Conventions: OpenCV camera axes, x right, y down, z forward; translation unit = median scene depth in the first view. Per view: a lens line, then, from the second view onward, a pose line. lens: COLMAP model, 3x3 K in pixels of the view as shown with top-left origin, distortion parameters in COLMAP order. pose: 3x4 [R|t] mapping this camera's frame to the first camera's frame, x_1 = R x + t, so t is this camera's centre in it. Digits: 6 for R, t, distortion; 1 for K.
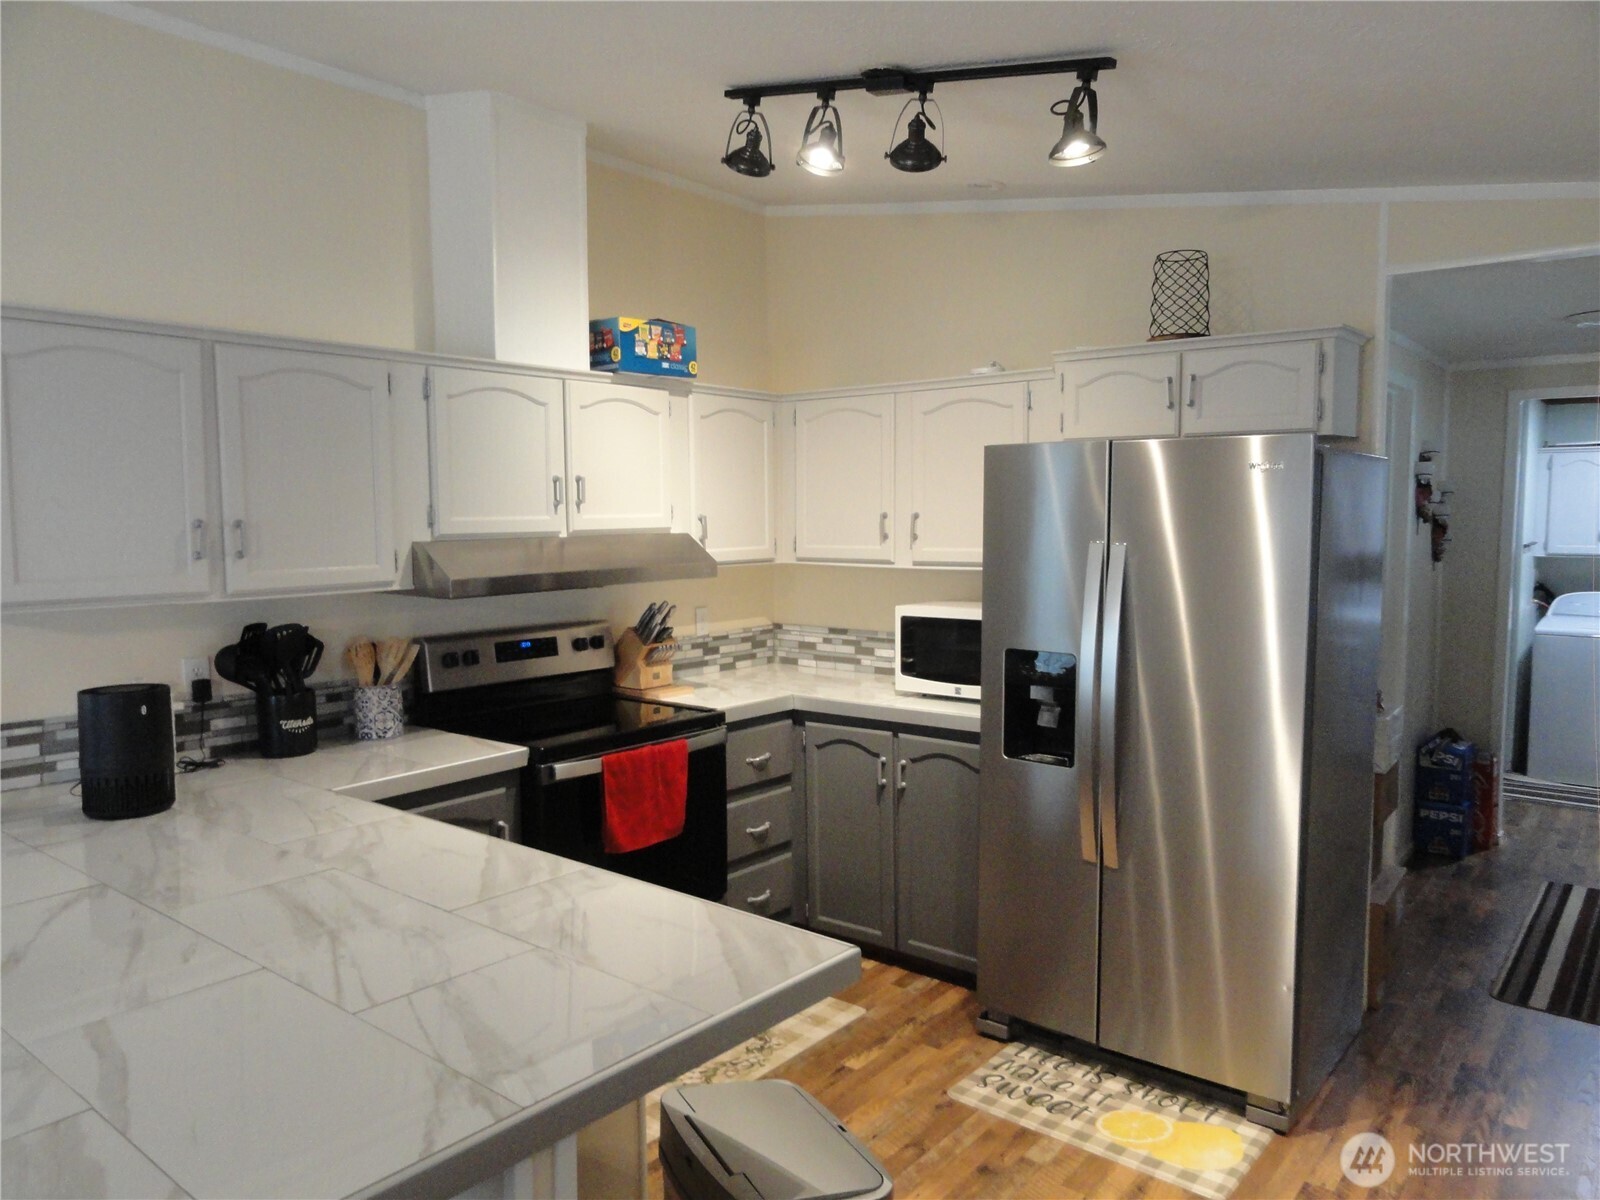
lens RADIAL K [[1117.3, 0, 802.1], [0, 1117.3, 603.7], [0, 0, 1]] dist [-0.020724, -0.000650]
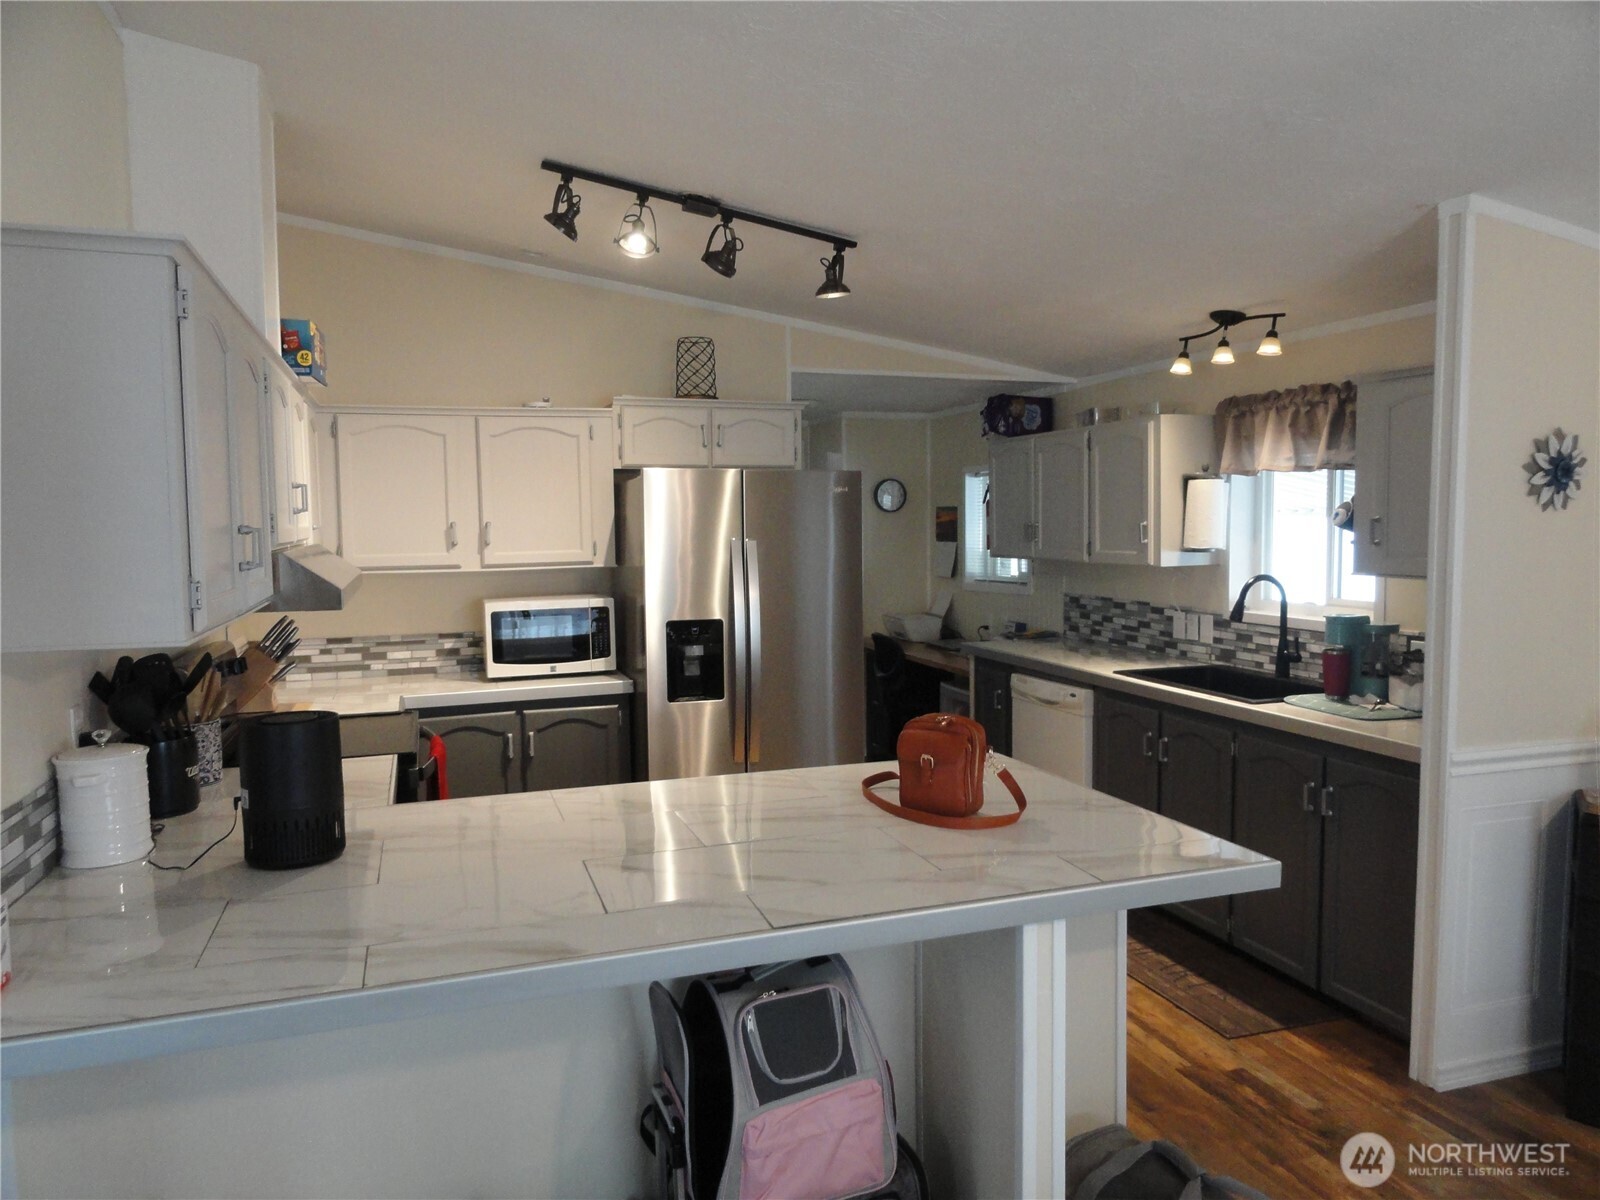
lens RADIAL K [[1118.5, 0, 808.6], [0, 1118.5, 601.8], [0, 0, 1]] dist [-0.004174, 0.003060]
pose [[0.523703, -0.064007, 0.849493, -0.793632], [0.081118, 0.996389, 0.025068, -0.001900], [-0.848030, 0.055781, 0.527004, 0.134974]]
